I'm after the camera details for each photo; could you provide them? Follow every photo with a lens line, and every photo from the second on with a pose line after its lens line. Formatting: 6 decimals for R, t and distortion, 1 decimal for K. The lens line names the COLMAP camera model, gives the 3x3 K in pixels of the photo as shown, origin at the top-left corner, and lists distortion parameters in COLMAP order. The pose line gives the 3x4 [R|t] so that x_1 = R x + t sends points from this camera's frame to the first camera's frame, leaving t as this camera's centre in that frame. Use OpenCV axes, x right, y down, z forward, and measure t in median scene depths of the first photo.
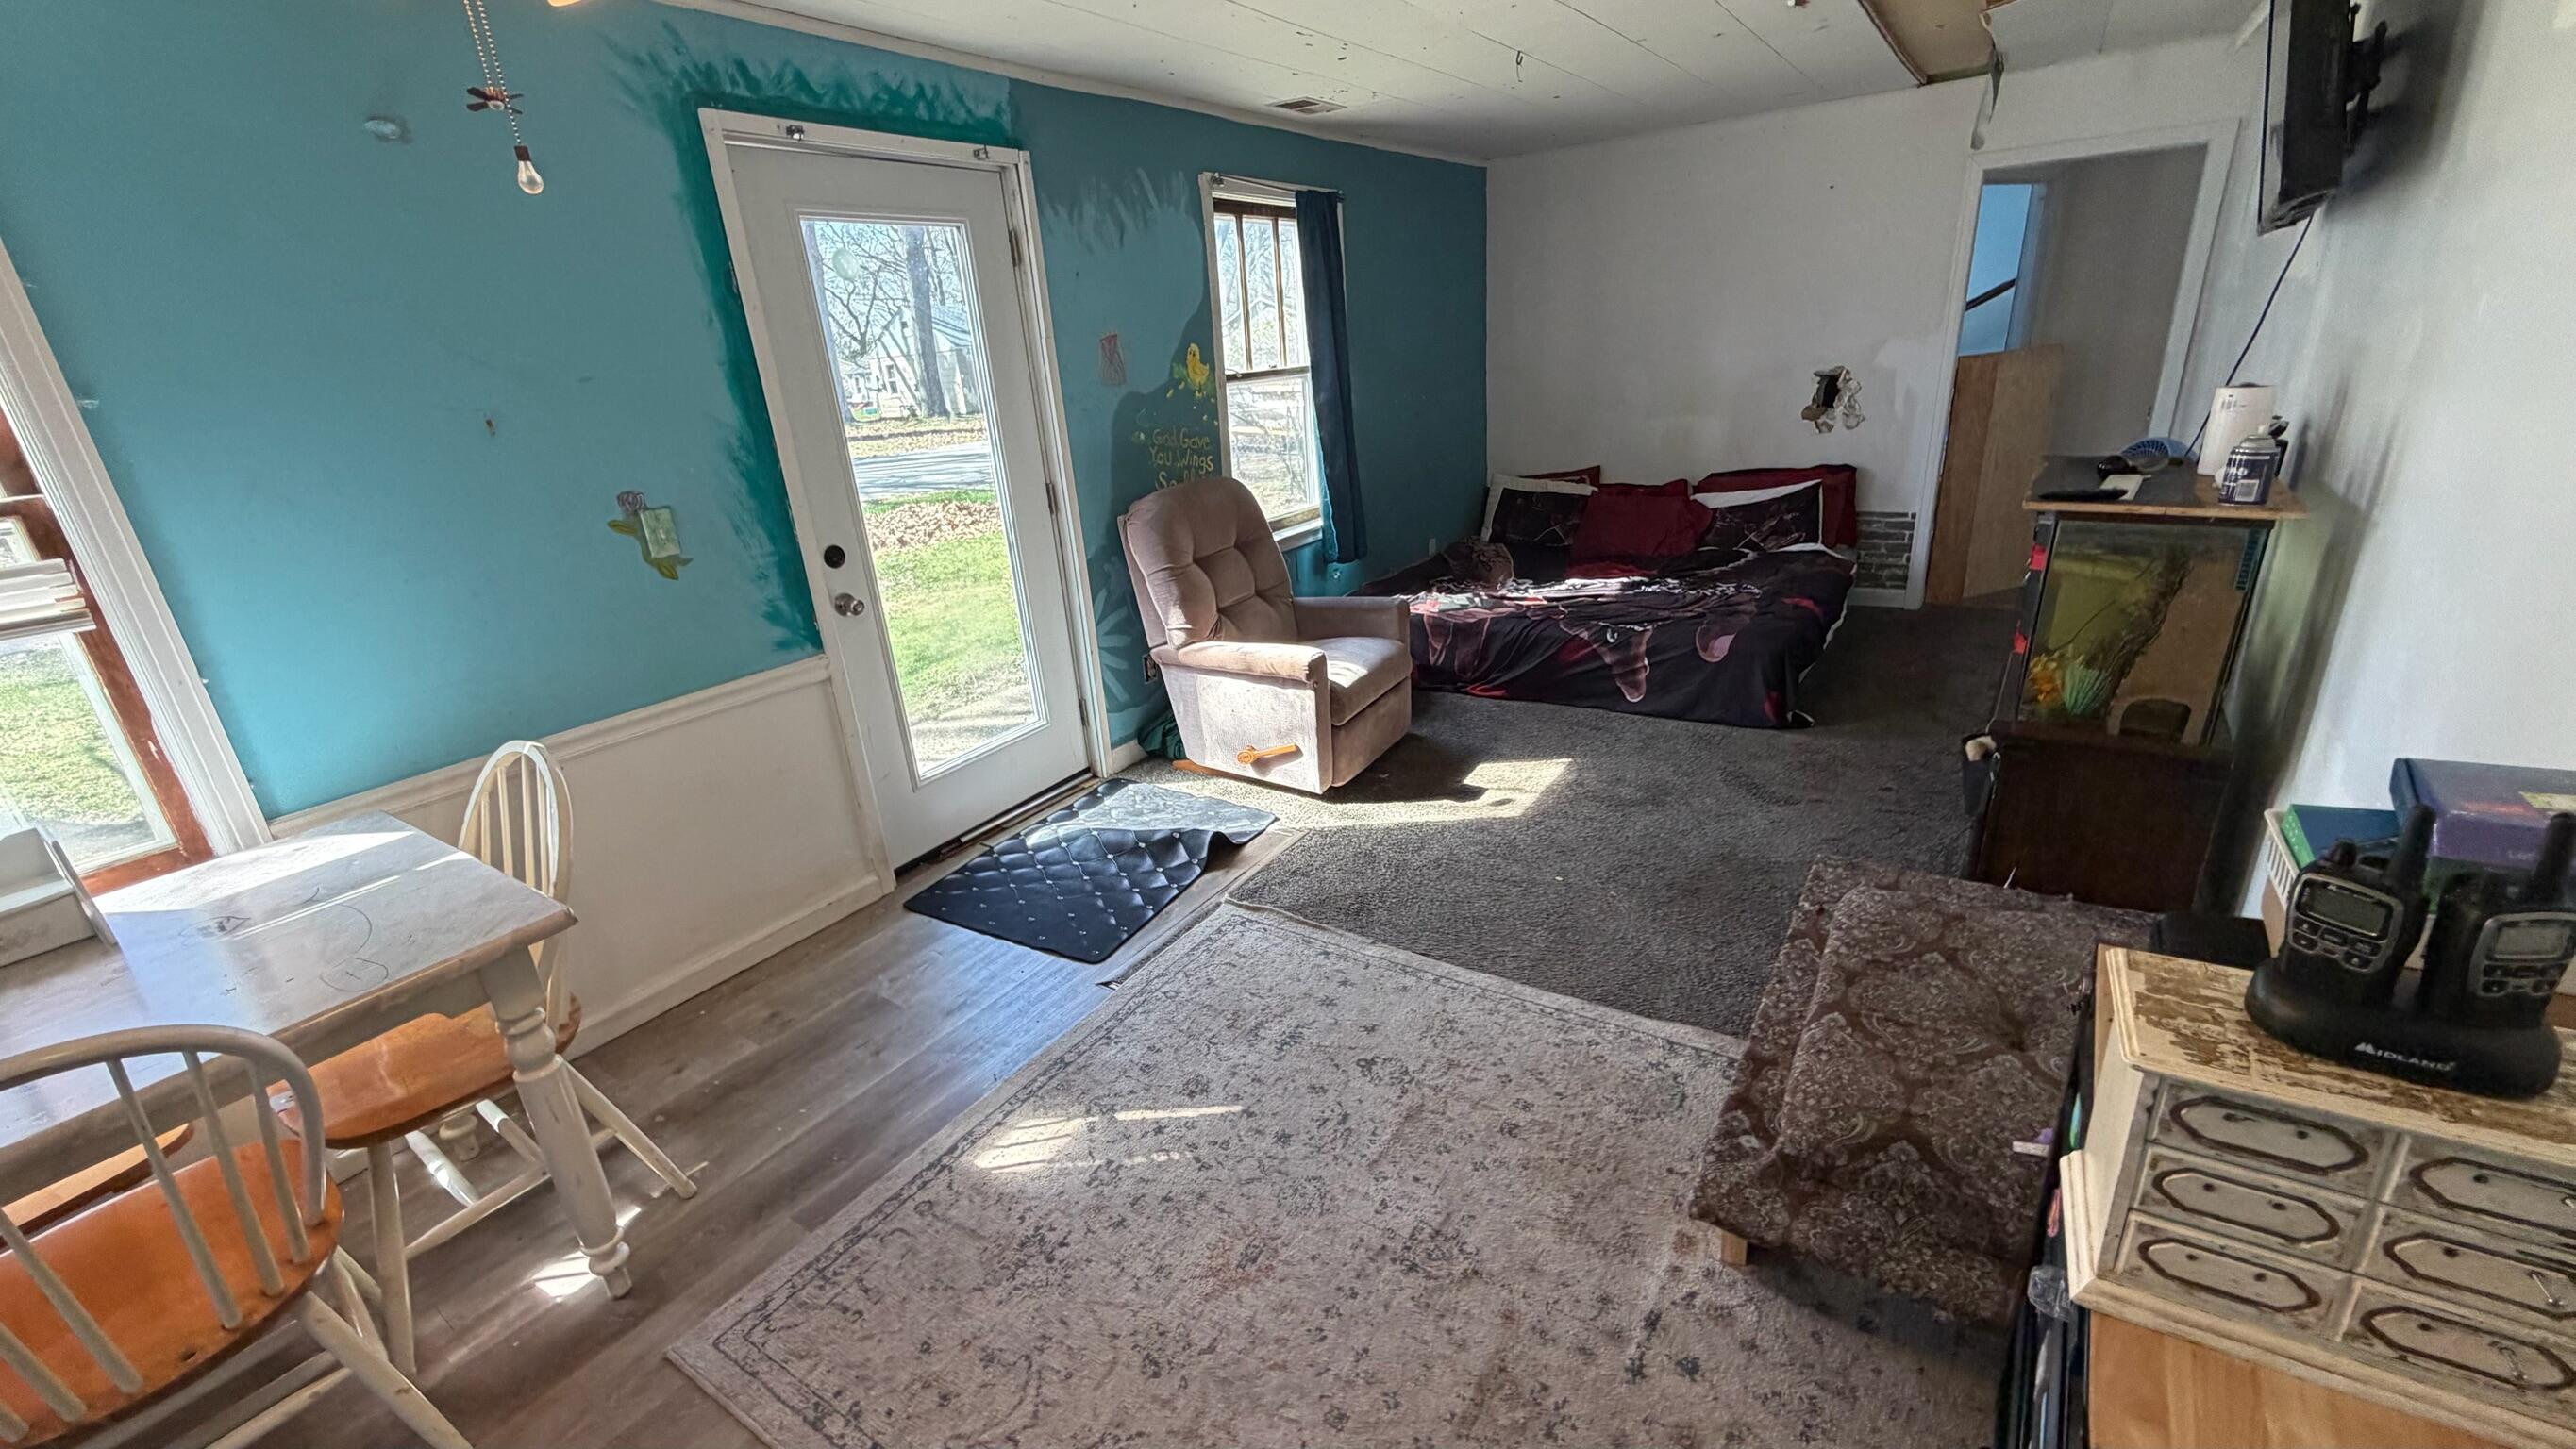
lens RADIAL K [[1036.1, 0, 1289.7], [0, 1036.1, 720.1], [0, 0, 1]] dist [0.002416, -0.000301]
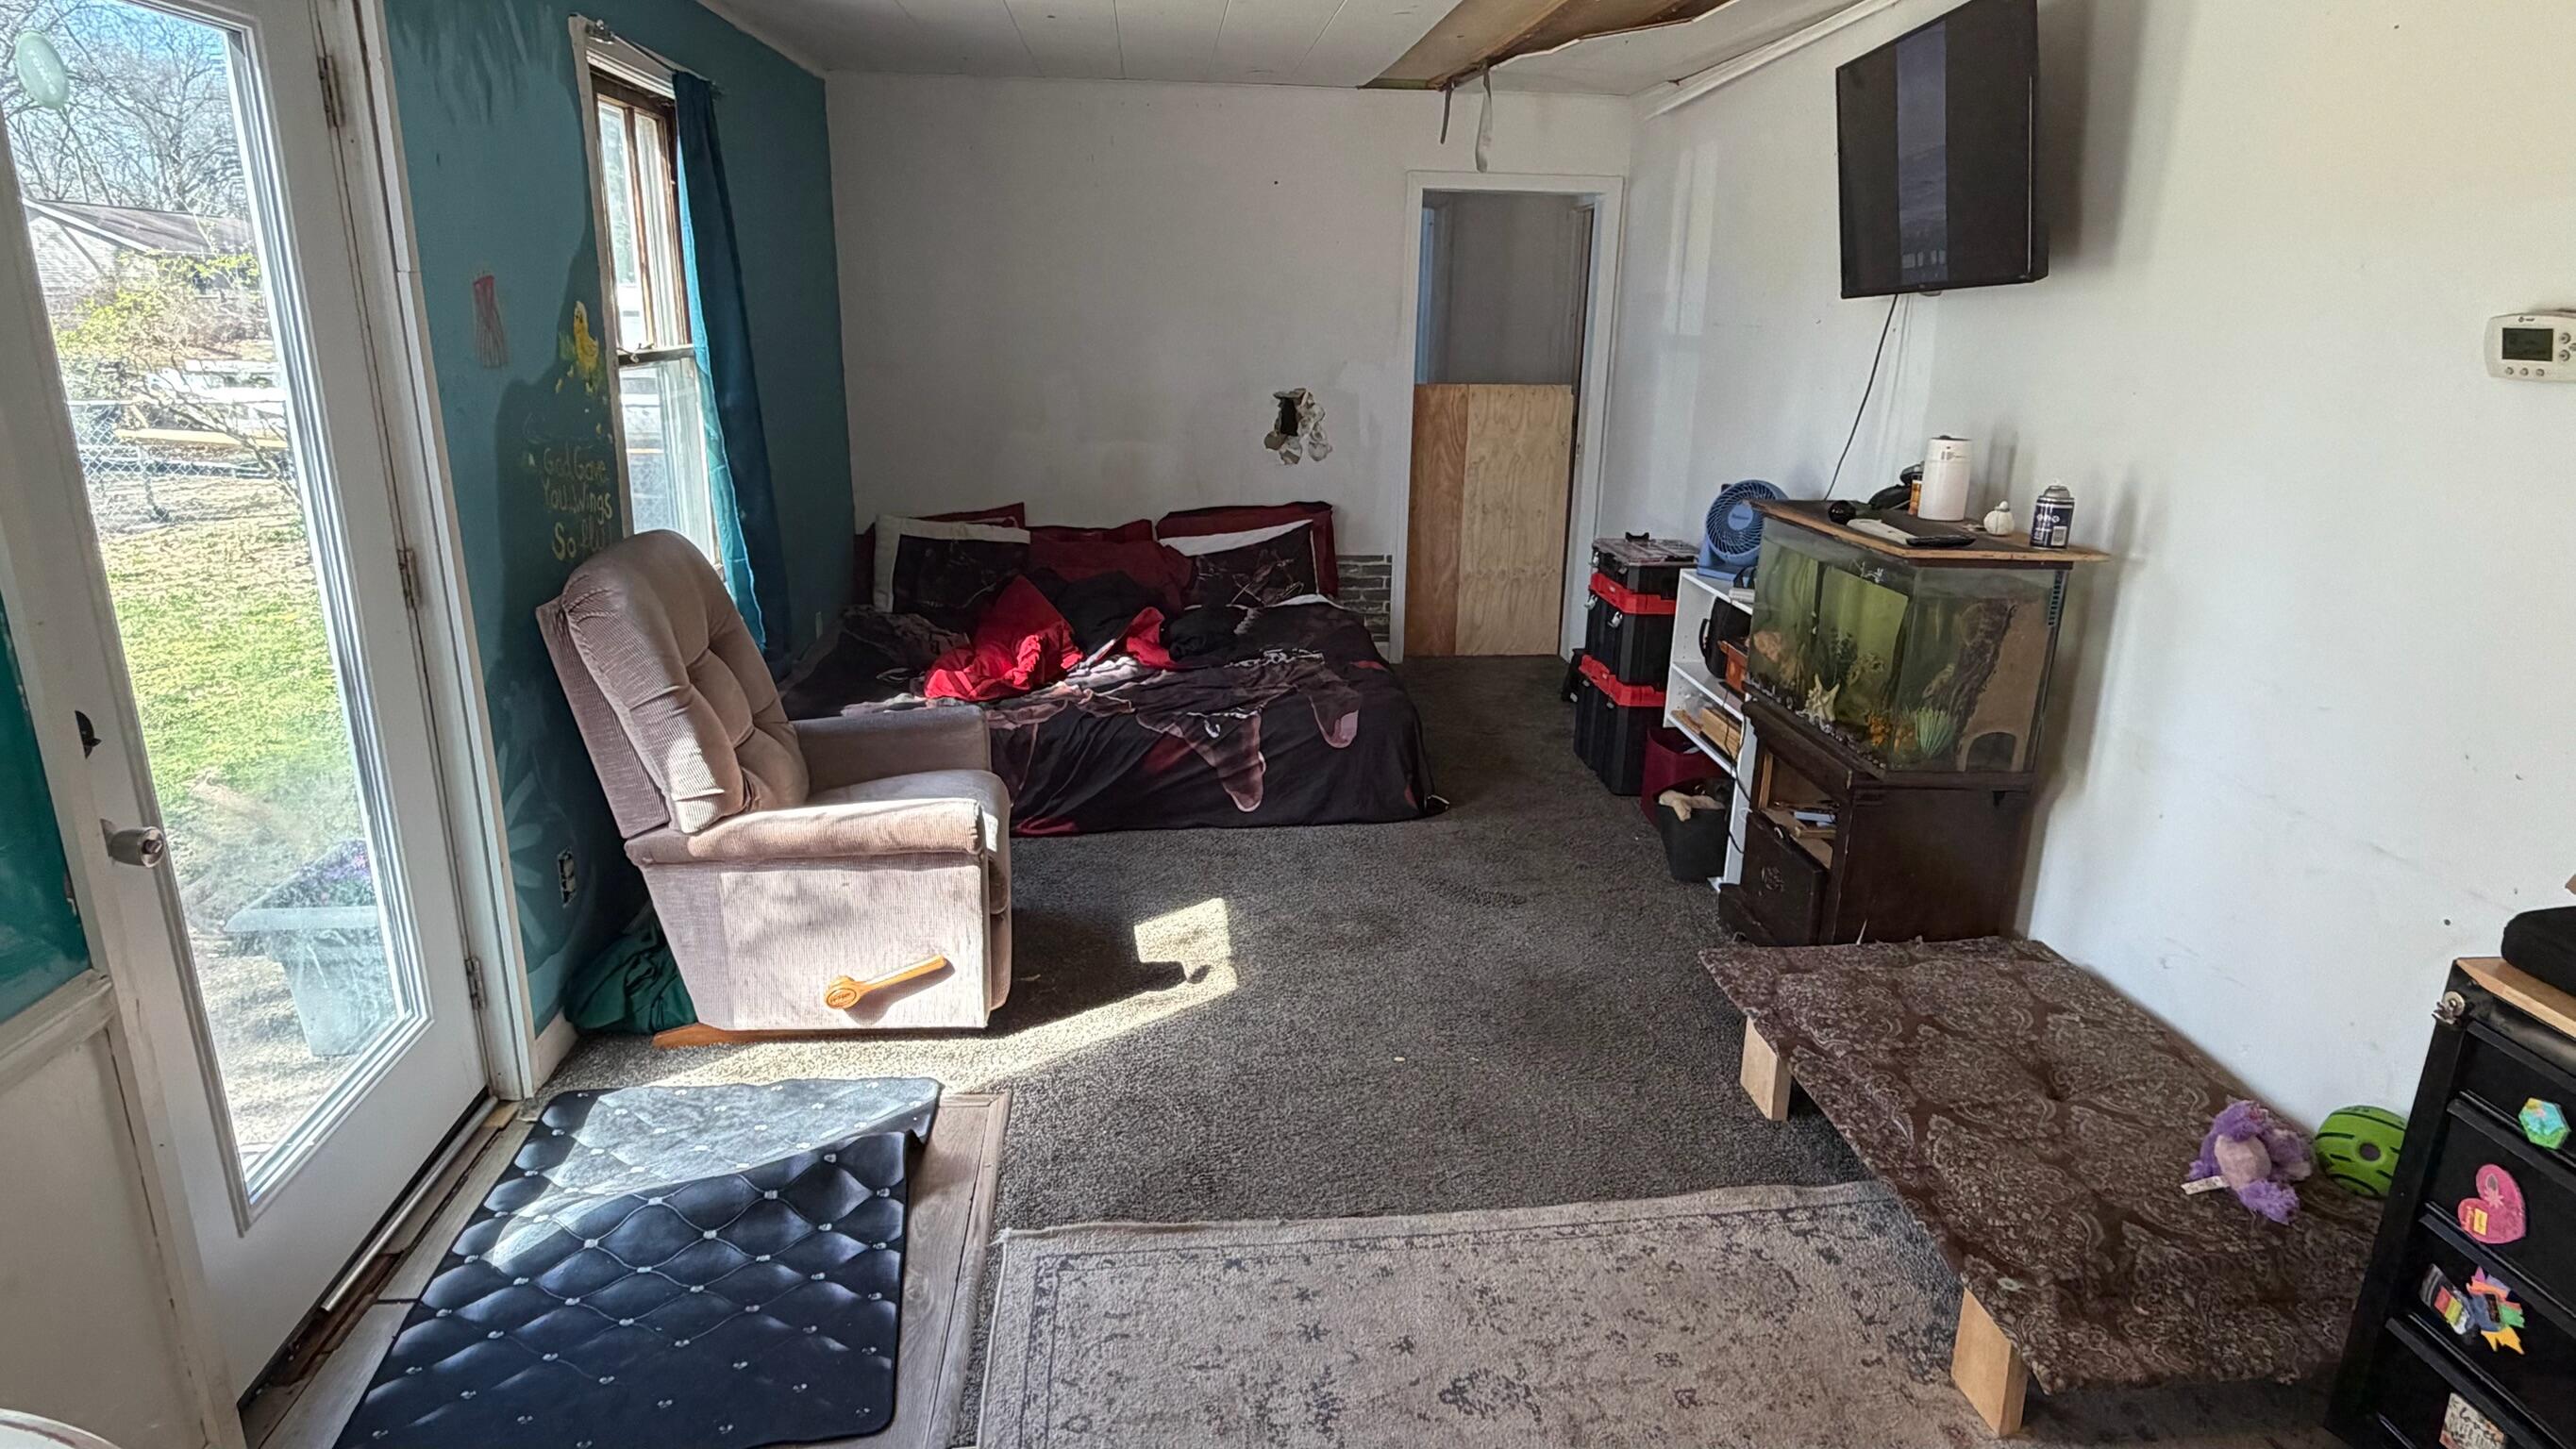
lens RADIAL K [[1423.7, 0, 1286.1], [0, 1423.7, 721.1], [0, 0, 1]] dist [-0.000503, -0.001129]
pose [[0.762184, -0.102378, 0.639214, -0.342776], [0.154379, 0.987672, -0.025890, -0.057581], [-0.628684, 0.118414, 0.768593, 0.190798]]
